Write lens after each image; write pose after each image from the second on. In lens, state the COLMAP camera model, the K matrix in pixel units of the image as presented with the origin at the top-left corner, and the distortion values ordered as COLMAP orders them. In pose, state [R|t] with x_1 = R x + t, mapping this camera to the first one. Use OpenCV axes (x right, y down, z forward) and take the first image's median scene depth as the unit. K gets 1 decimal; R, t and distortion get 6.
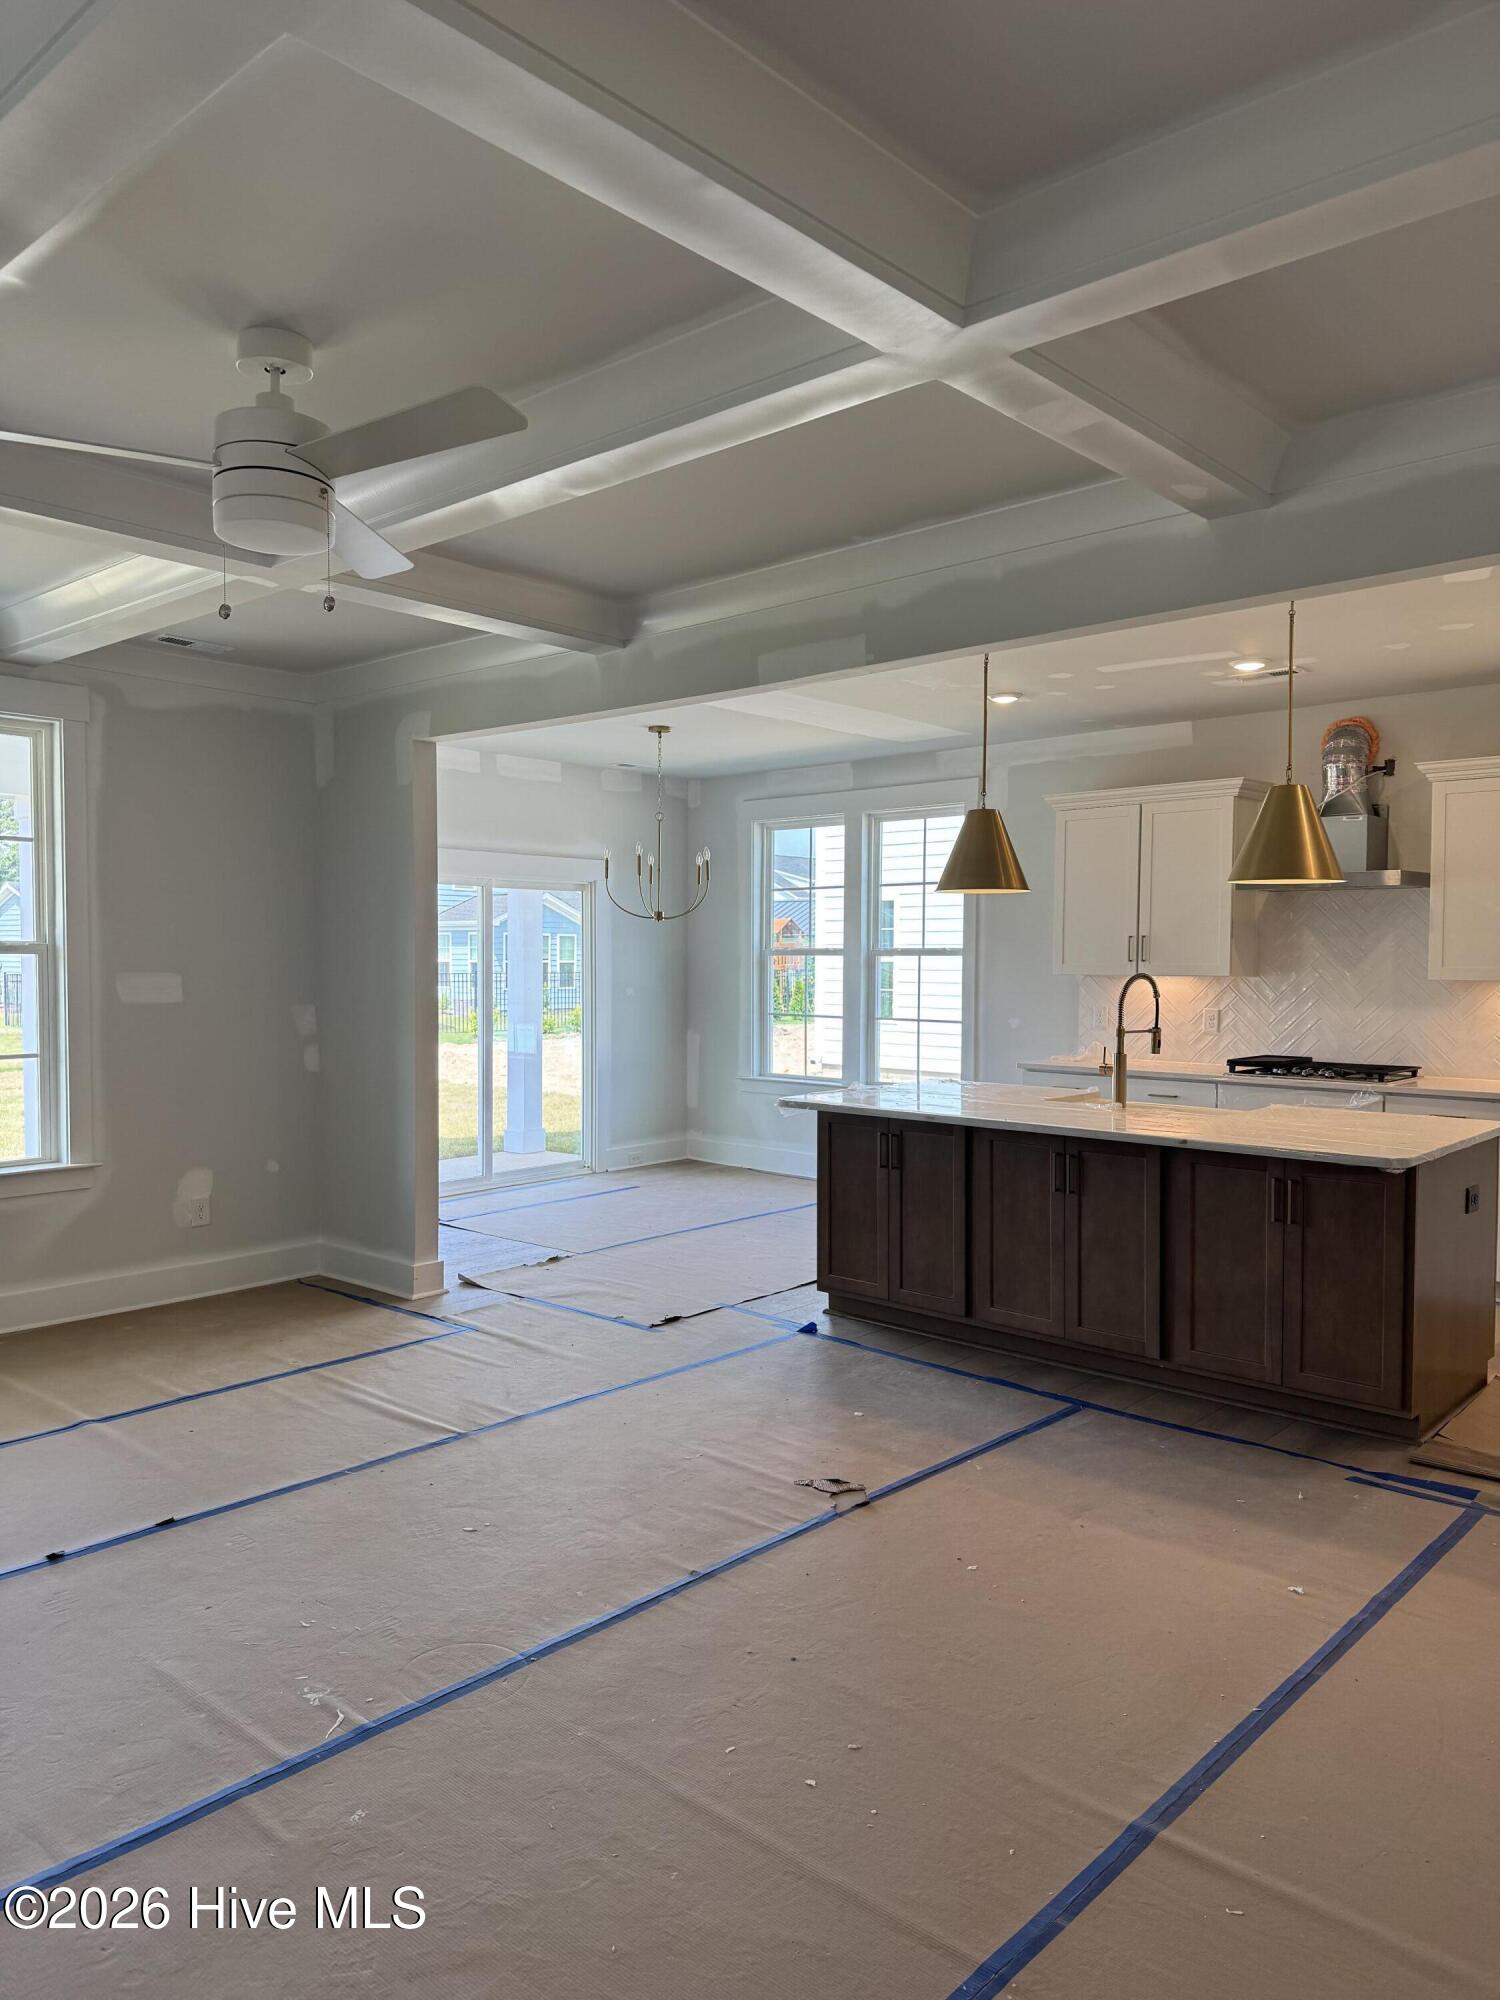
lens RADIAL K [[1397.6, 0, 745.4], [0, 1397.6, 995.1], [0, 0, 1]] dist [0.091300, -0.130142]
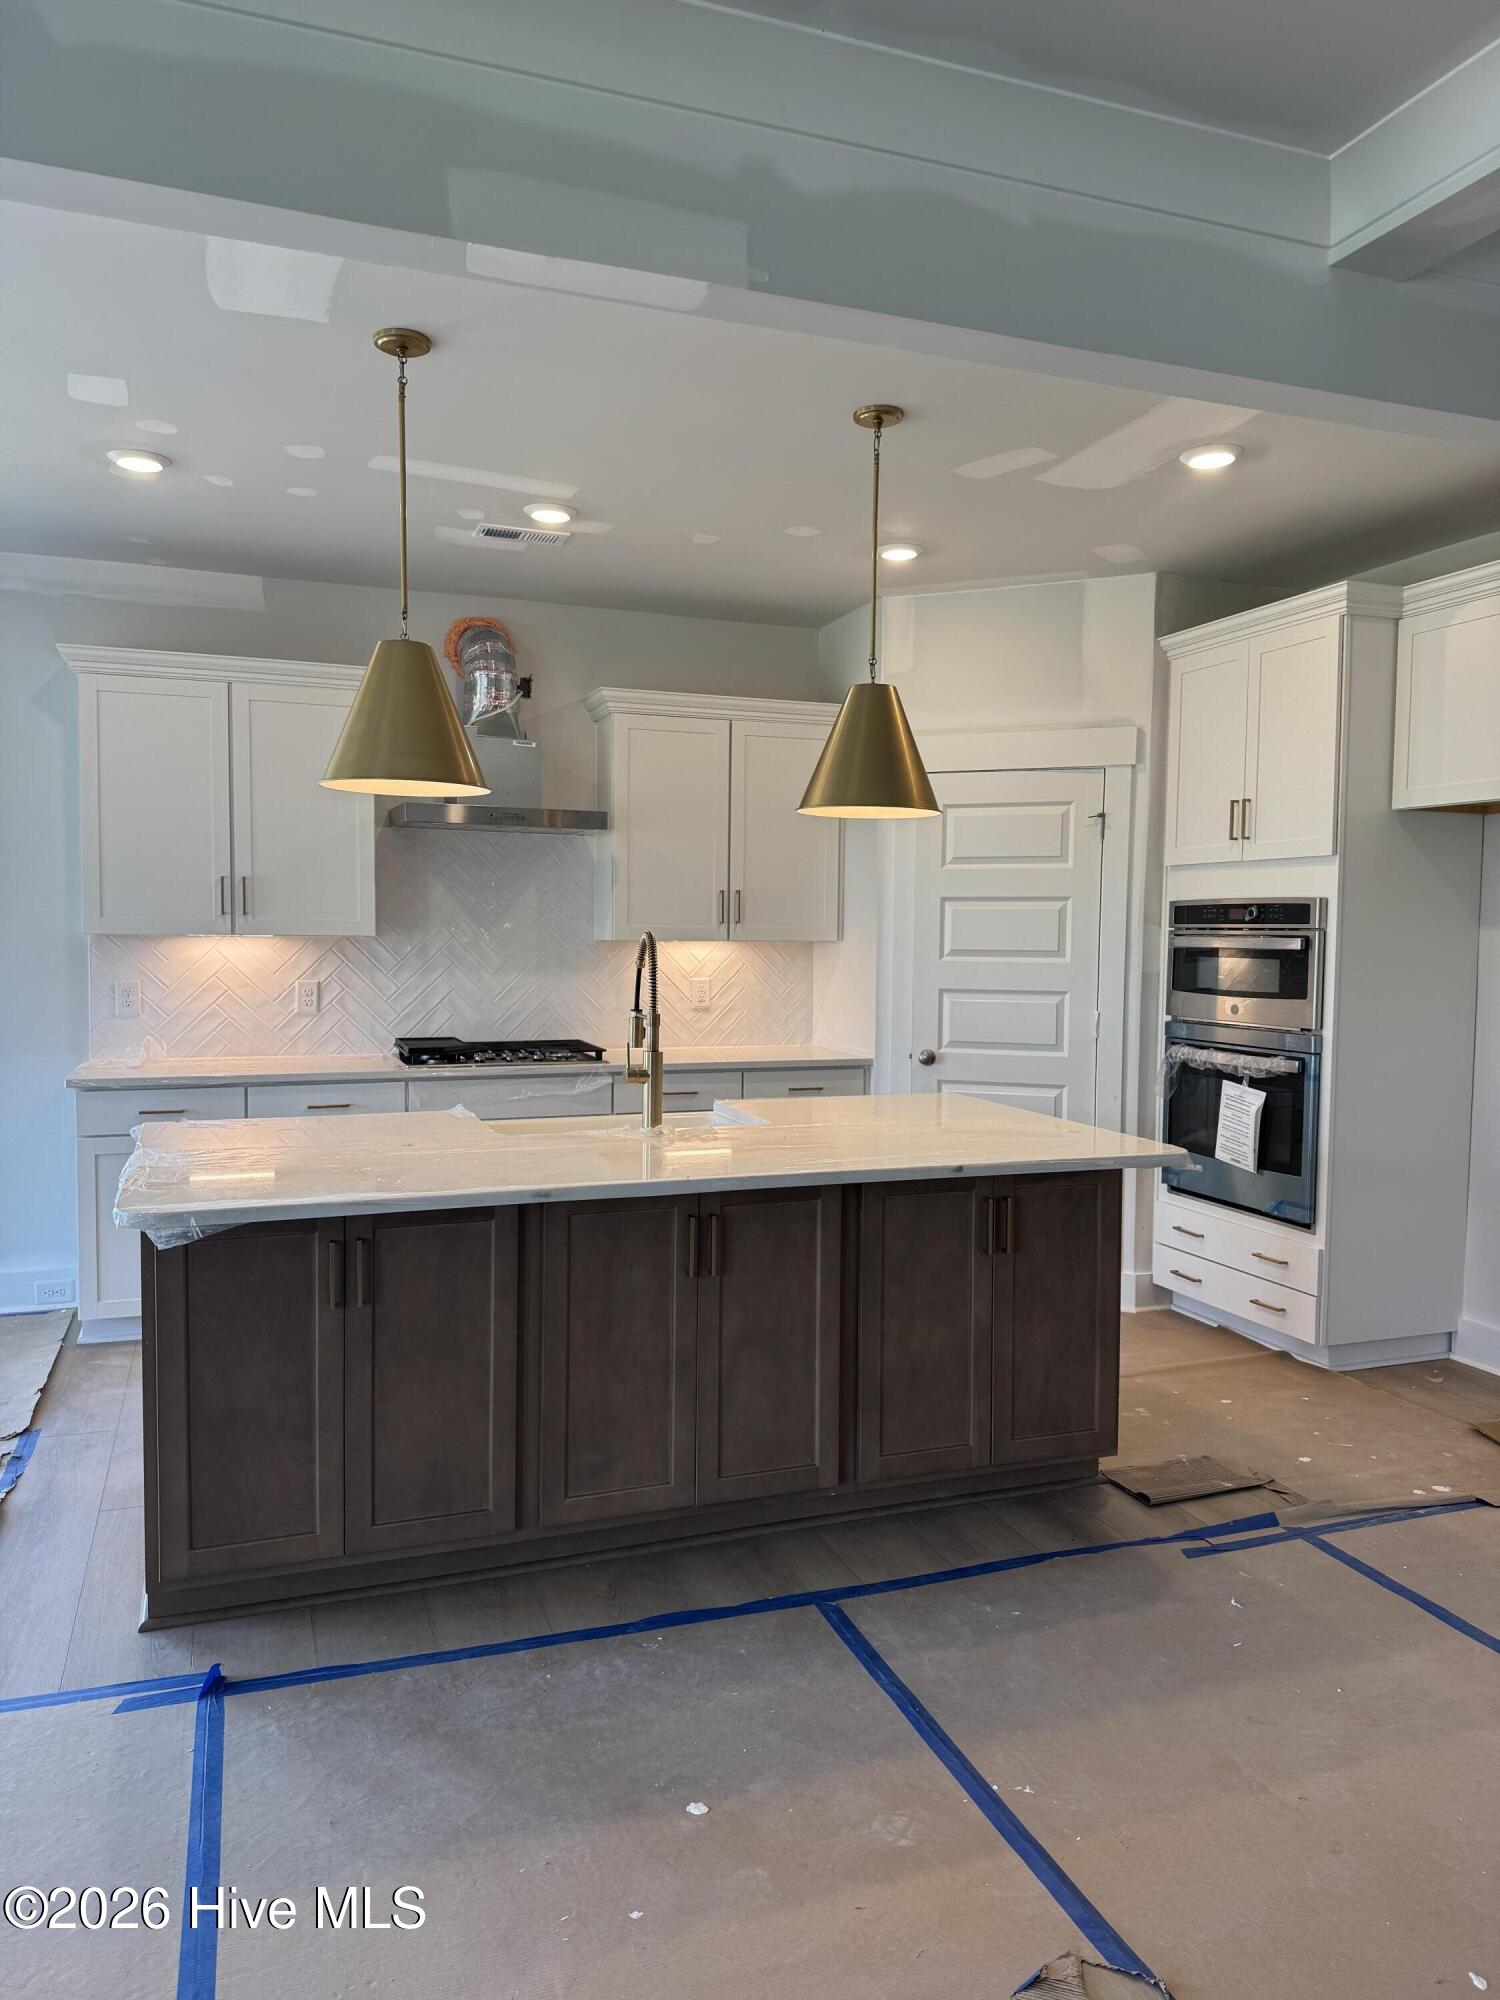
lens RADIAL K [[1397.6, 0, 745.4], [0, 1397.6, 995.1], [0, 0, 1]] dist [0.091300, -0.130142]
pose [[0.466489, -0.041567, 0.883550, -0.316134], [0.016974, 0.999132, 0.038043, -0.010180], [-0.884364, -0.002749, 0.466789, 0.683734]]
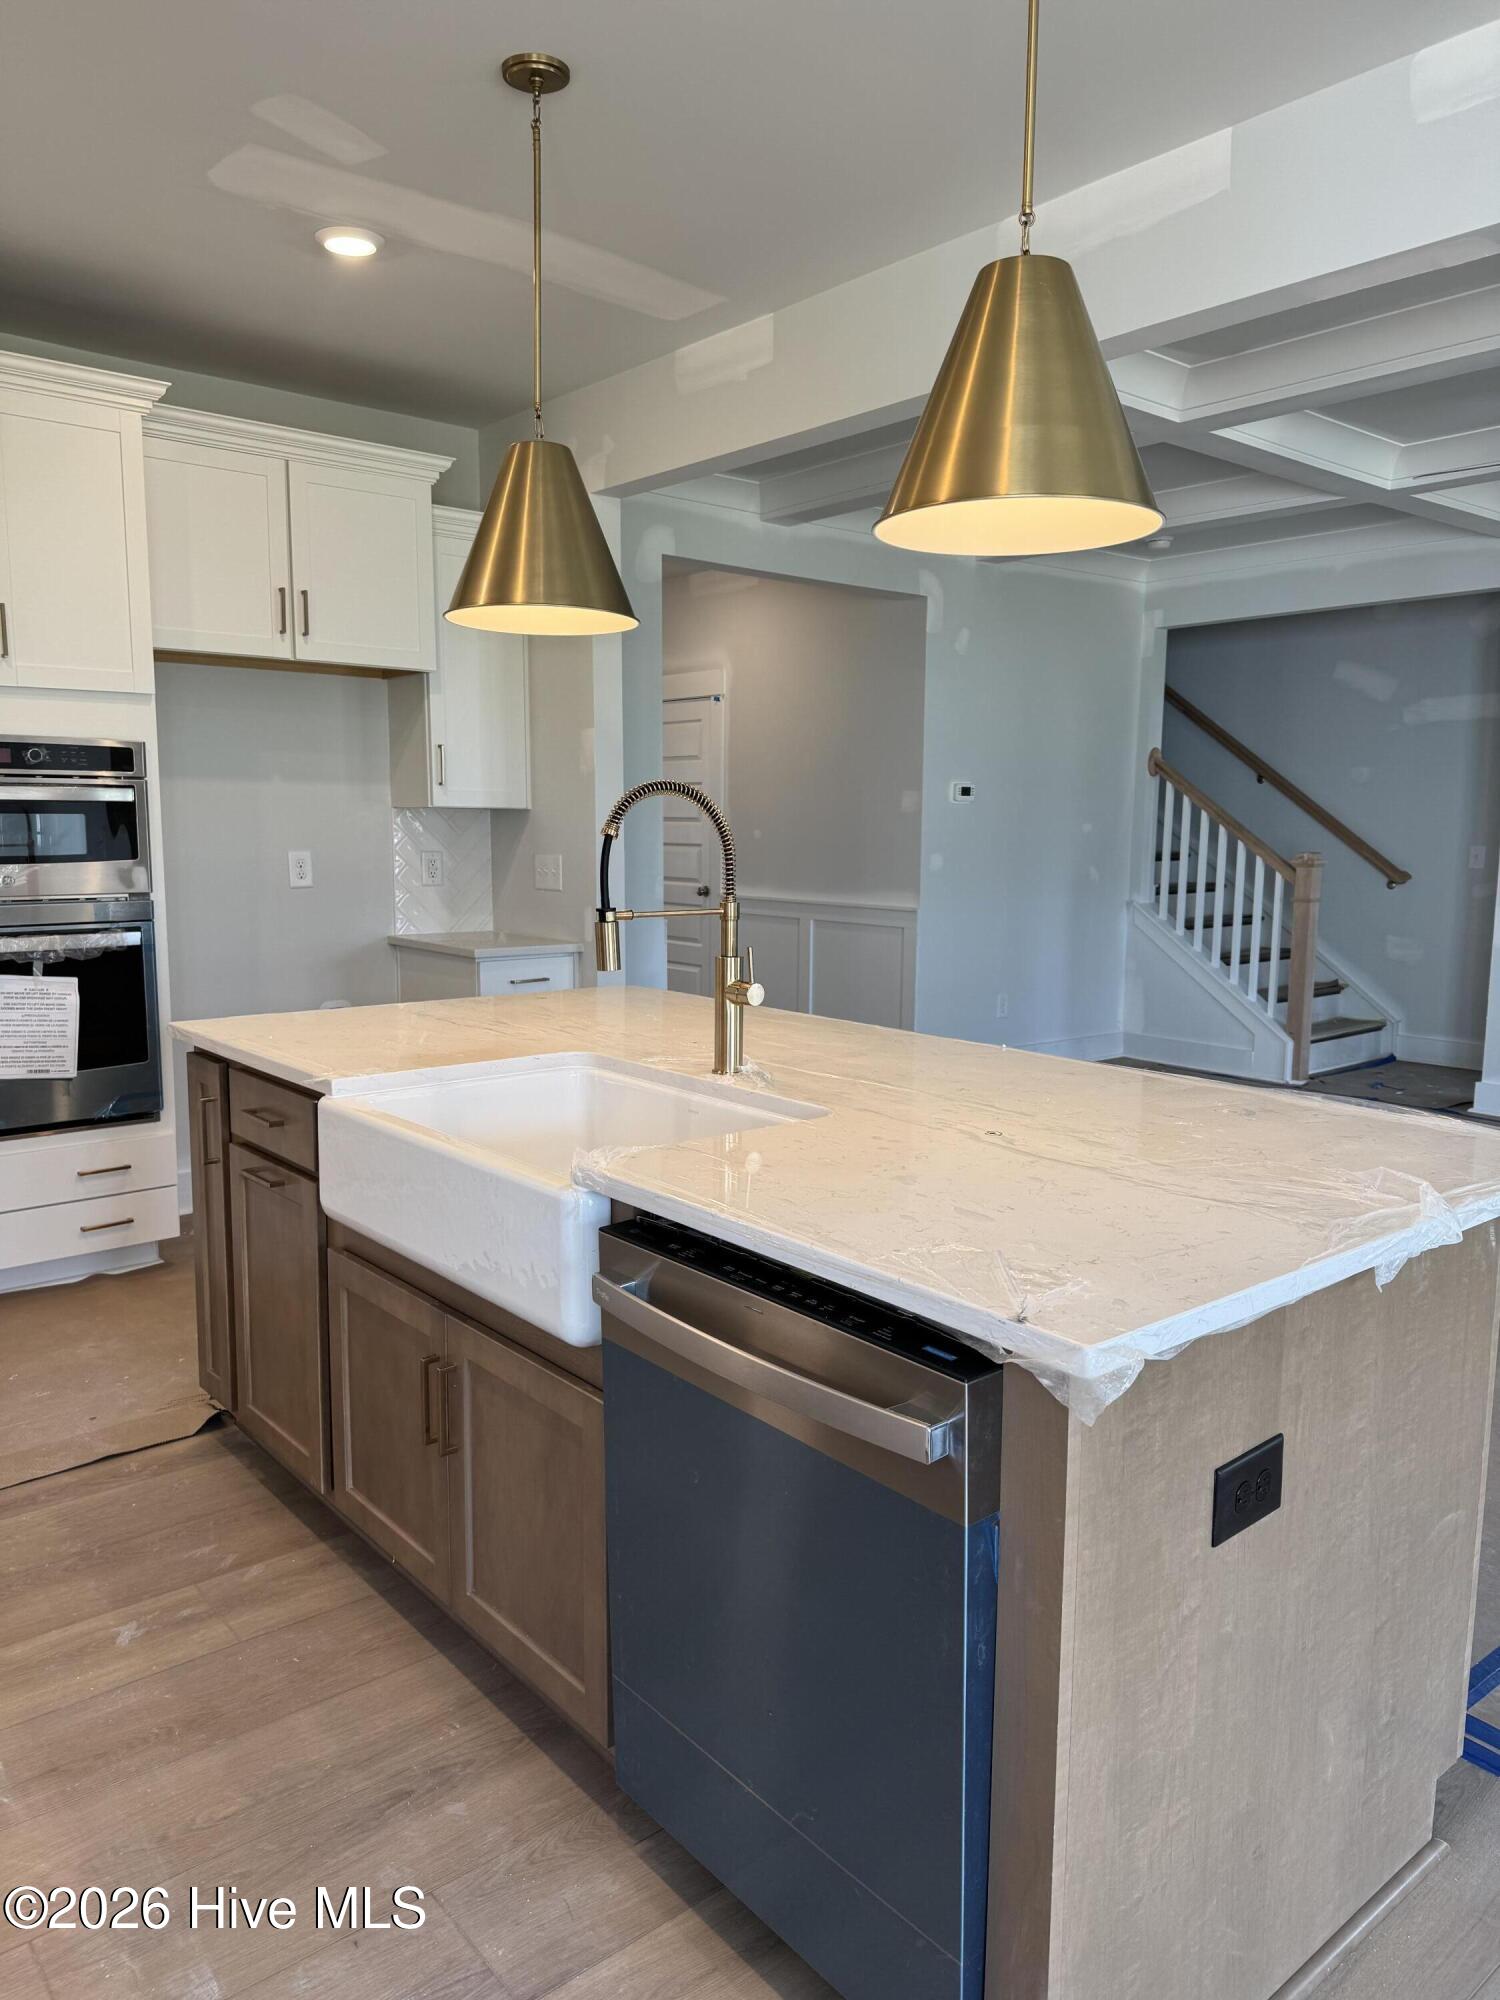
lens RADIAL K [[1397.6, 0, 745.4], [0, 1397.6, 995.1], [0, 0, 1]] dist [0.091300, -0.130142]
pose [[-0.990442, -0.028846, 0.134883, 0.132633], [-0.006467, 0.986524, 0.163491, -0.021669], [-0.137782, 0.161056, -0.977281, 1.407460]]
